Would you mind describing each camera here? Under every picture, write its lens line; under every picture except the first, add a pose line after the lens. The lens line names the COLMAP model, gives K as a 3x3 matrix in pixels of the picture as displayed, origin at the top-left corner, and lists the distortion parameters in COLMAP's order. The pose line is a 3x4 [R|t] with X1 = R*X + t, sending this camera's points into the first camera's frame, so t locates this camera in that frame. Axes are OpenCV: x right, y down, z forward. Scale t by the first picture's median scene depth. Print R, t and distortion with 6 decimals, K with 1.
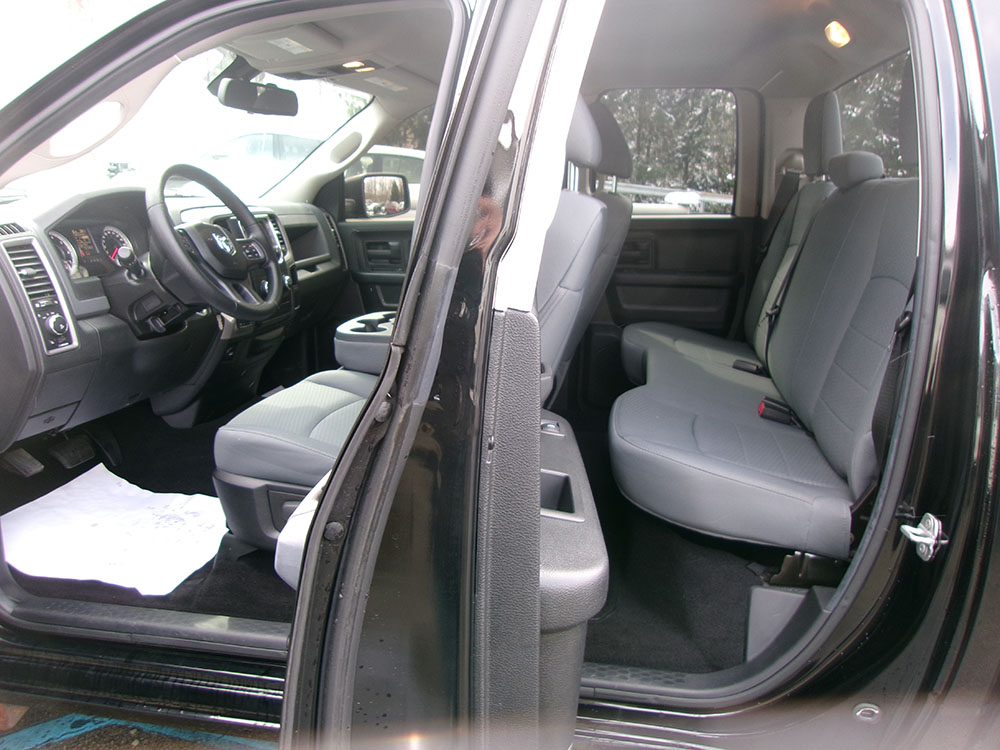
lens RADIAL K [[771.0, 0, 500.0], [0, 771.0, 375.0], [0, 0, 1]] dist [-0.041729, 0.078060]
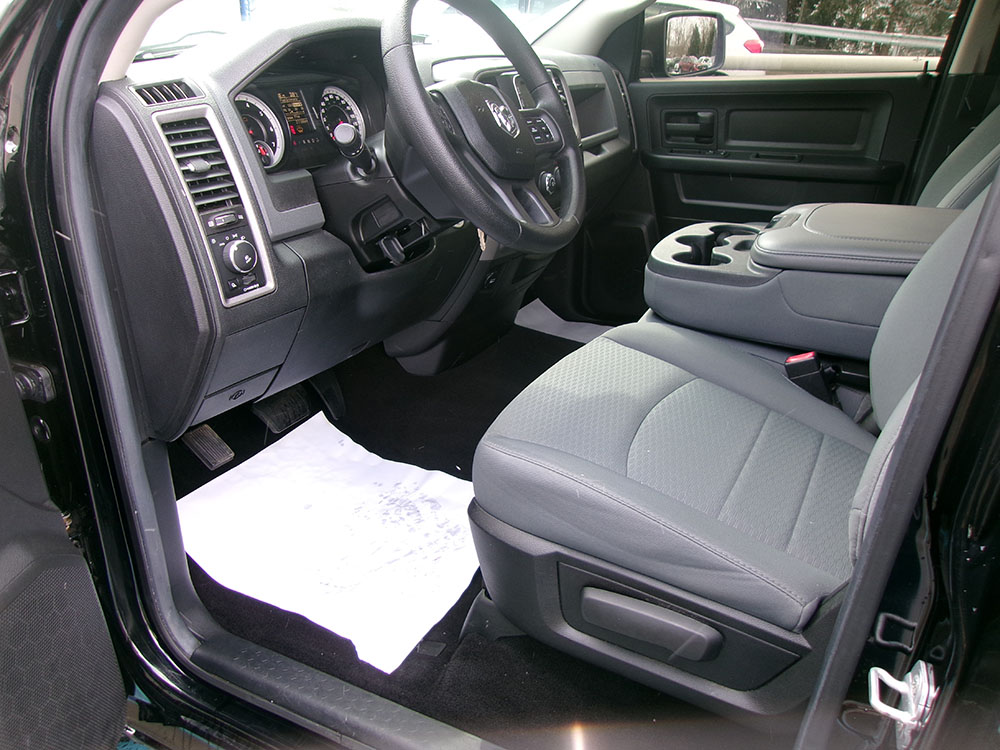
lens RADIAL K [[771.0, 0, 500.0], [0, 771.0, 375.0], [0, 0, 1]] dist [-0.041729, 0.078060]
pose [[0.957207, 0.102403, -0.270681, -0.180650], [-0.056568, 0.983468, 0.172020, -0.077757], [0.283822, -0.149346, 0.947175, 0.409252]]
